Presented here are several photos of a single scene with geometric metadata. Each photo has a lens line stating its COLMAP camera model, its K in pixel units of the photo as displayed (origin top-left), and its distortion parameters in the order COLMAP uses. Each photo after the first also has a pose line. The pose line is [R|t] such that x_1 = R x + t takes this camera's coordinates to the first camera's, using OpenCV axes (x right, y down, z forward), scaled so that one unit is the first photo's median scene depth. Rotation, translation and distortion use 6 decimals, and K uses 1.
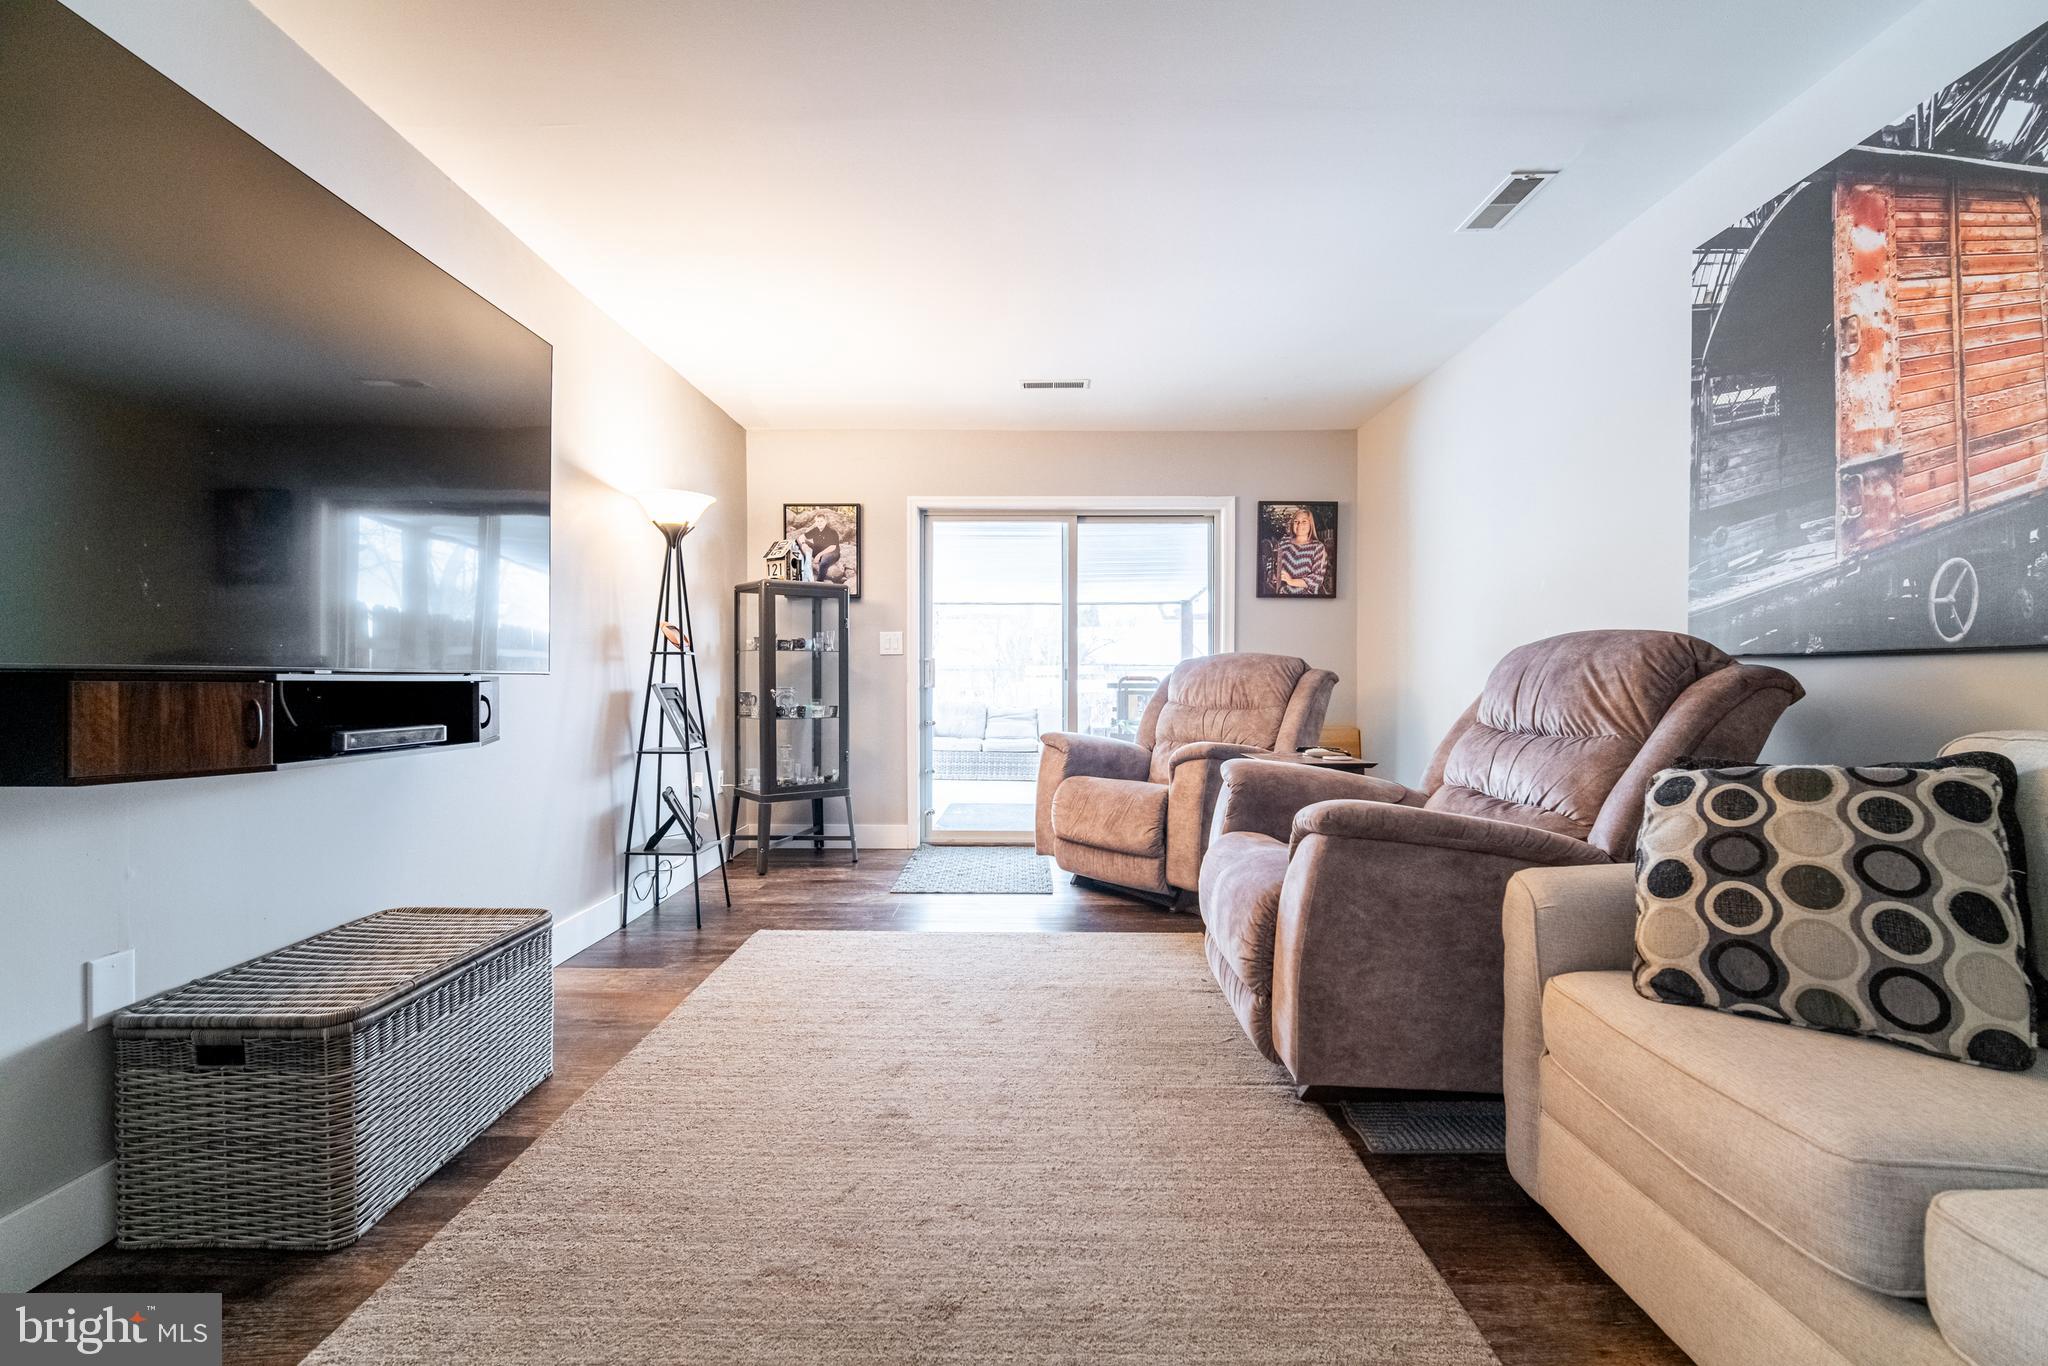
lens RADIAL K [[883.1, 0, 1023.9], [0, 883.1, 689.7], [0, 0, 1]] dist [-0.012691, 0.004474]
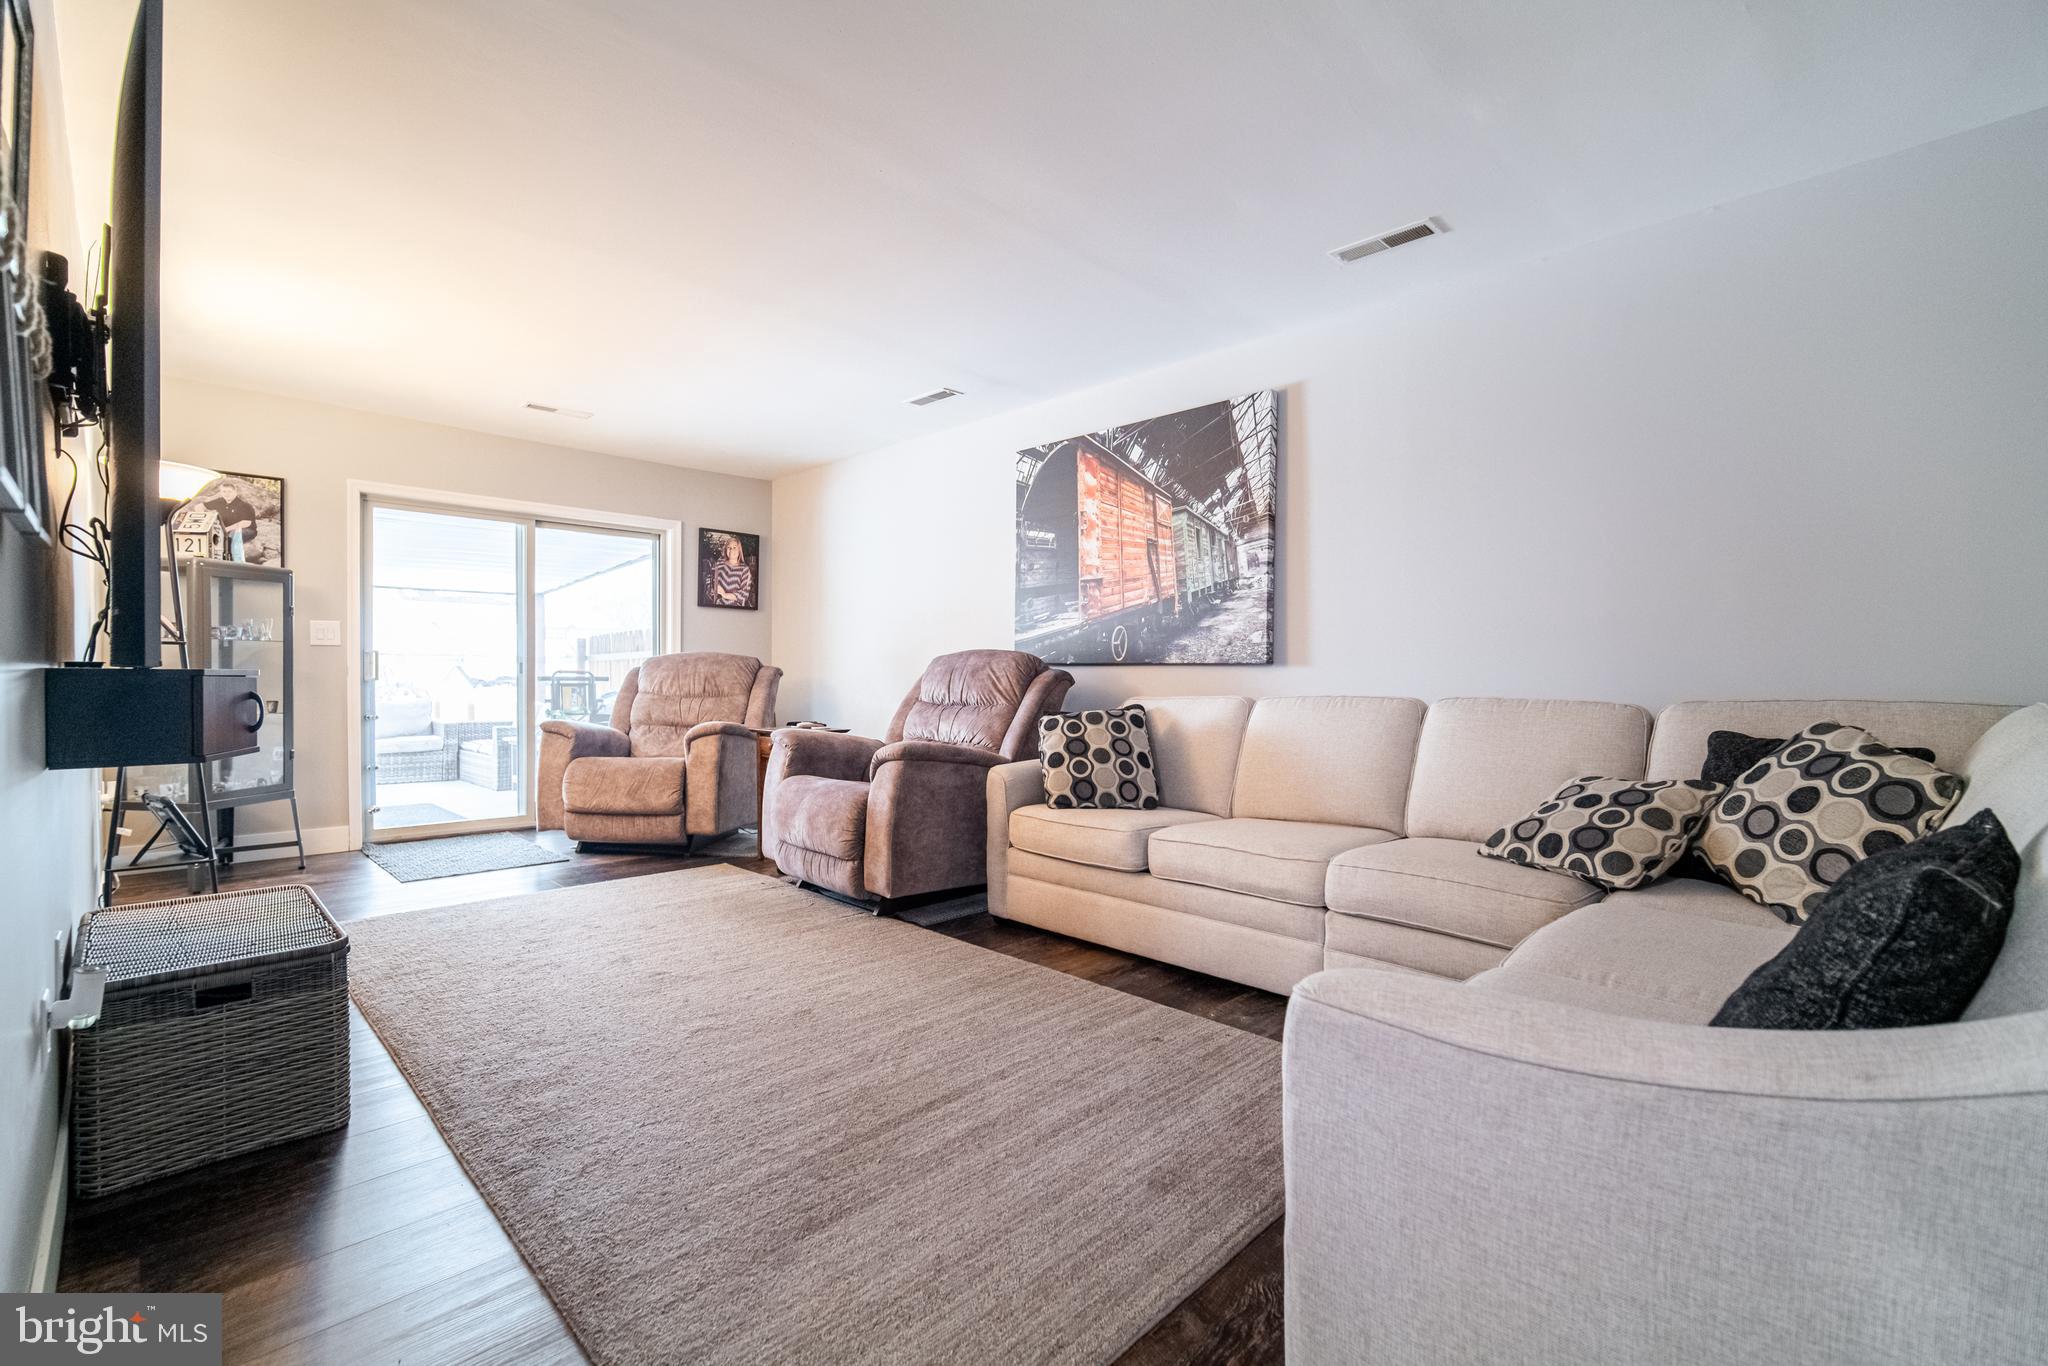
lens RADIAL K [[883.1, 0, 1023.9], [0, 883.1, 689.7], [0, 0, 1]] dist [-0.012691, 0.004474]
pose [[0.696549, -0.009643, 0.717444, -0.741820], [0.003083, 0.999941, 0.010447, -0.000669], [-0.717502, -0.005065, 0.696538, -0.431430]]
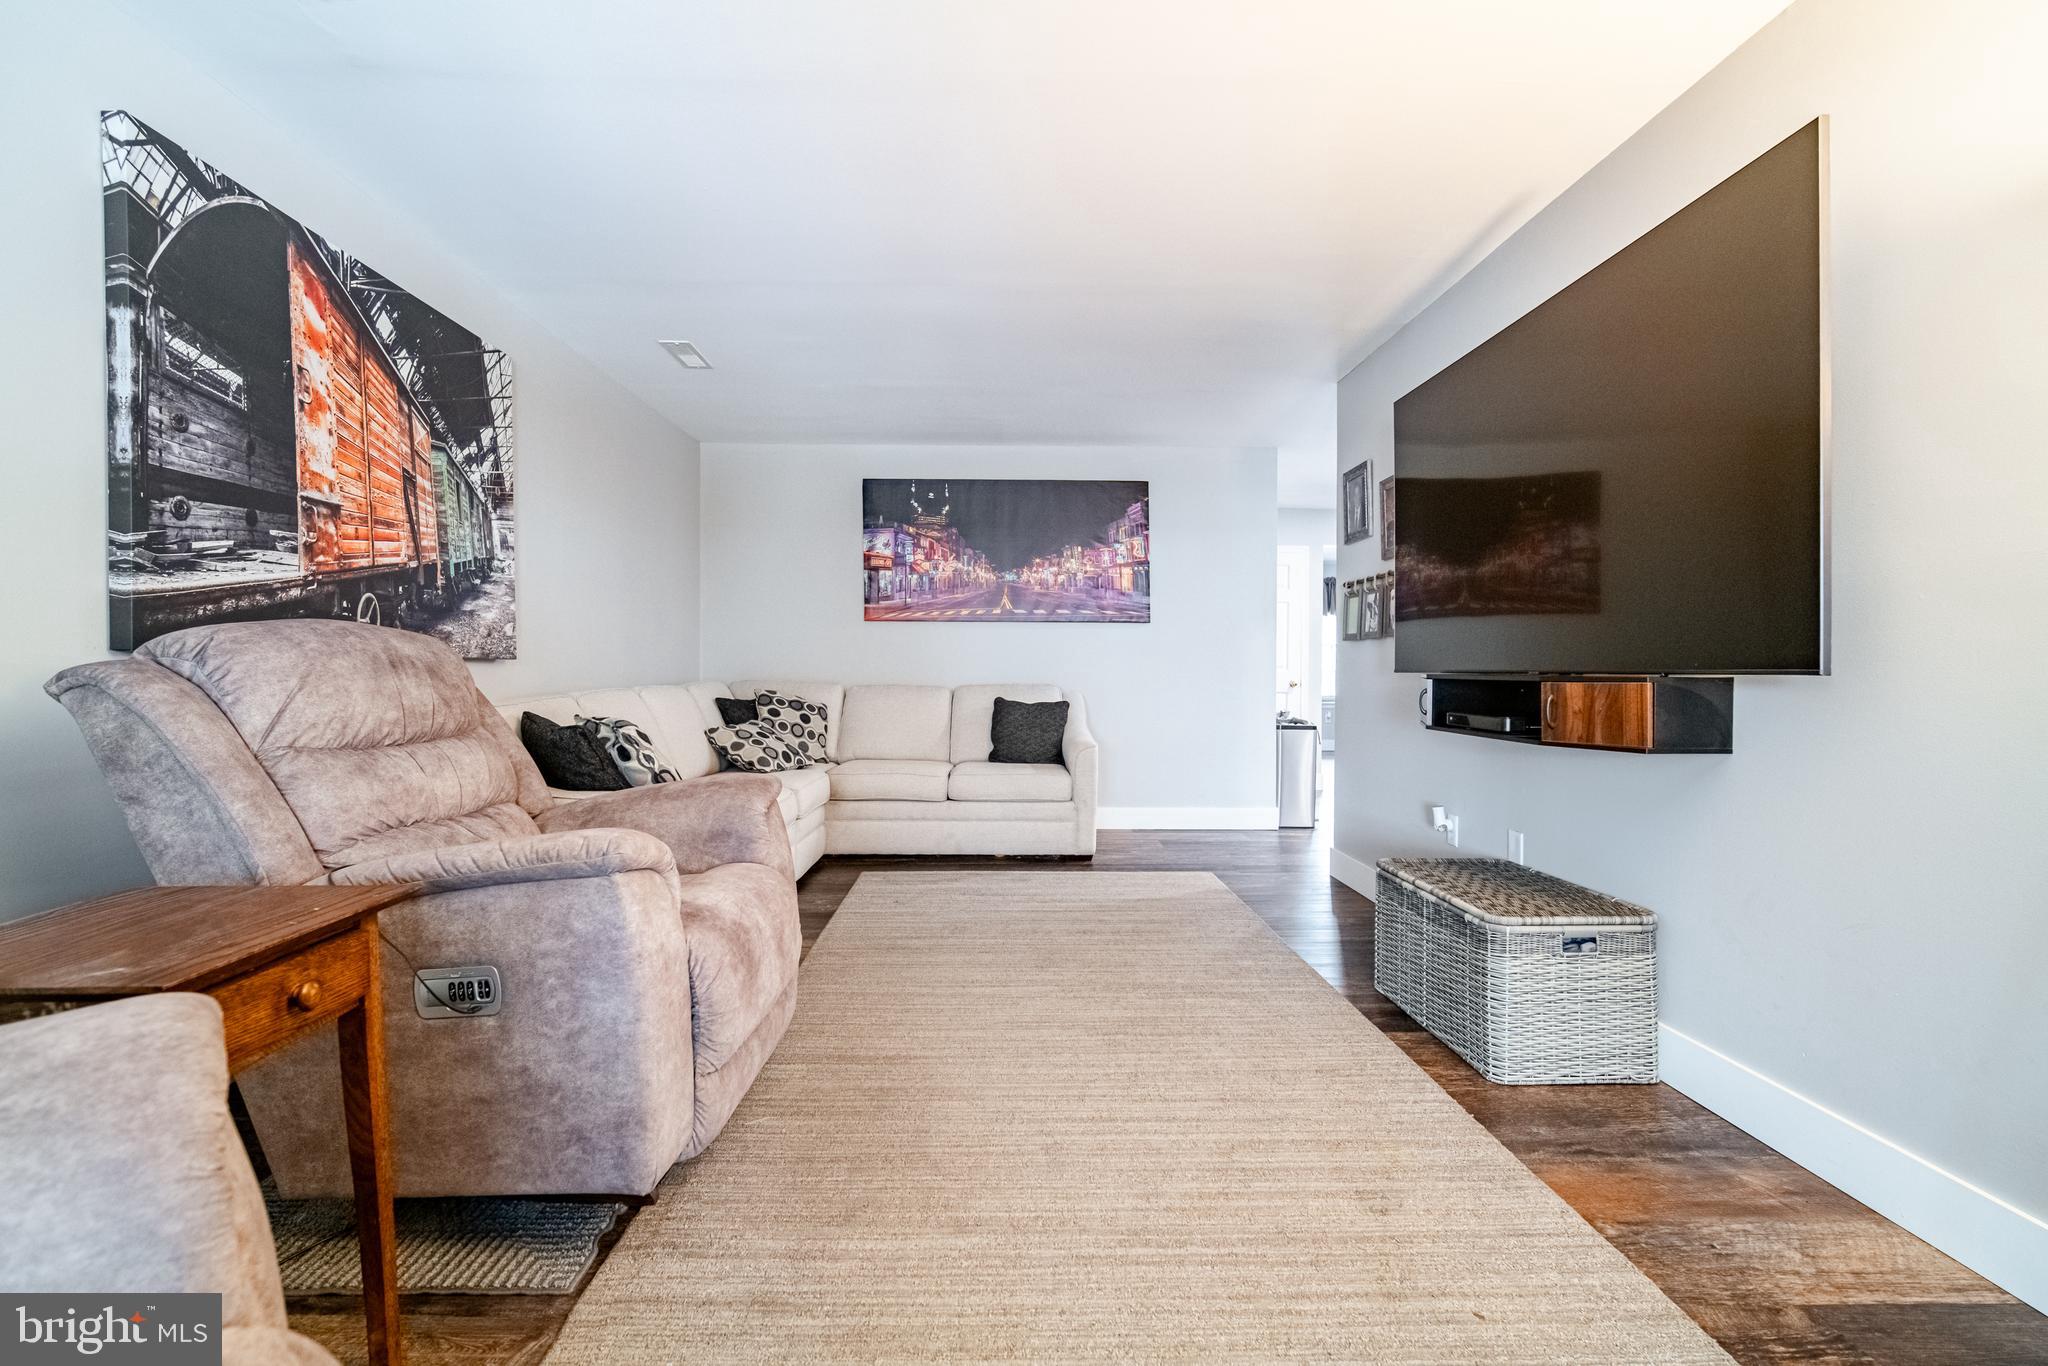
lens RADIAL K [[883.1, 0, 1023.9], [0, 883.1, 689.7], [0, 0, 1]] dist [-0.012691, 0.004474]
pose [[-0.999383, -0.000605, -0.035116, 0.017120], [-0.001825, 0.999396, 0.034714, -0.035969], [0.035074, 0.034756, -0.998780, 2.162429]]
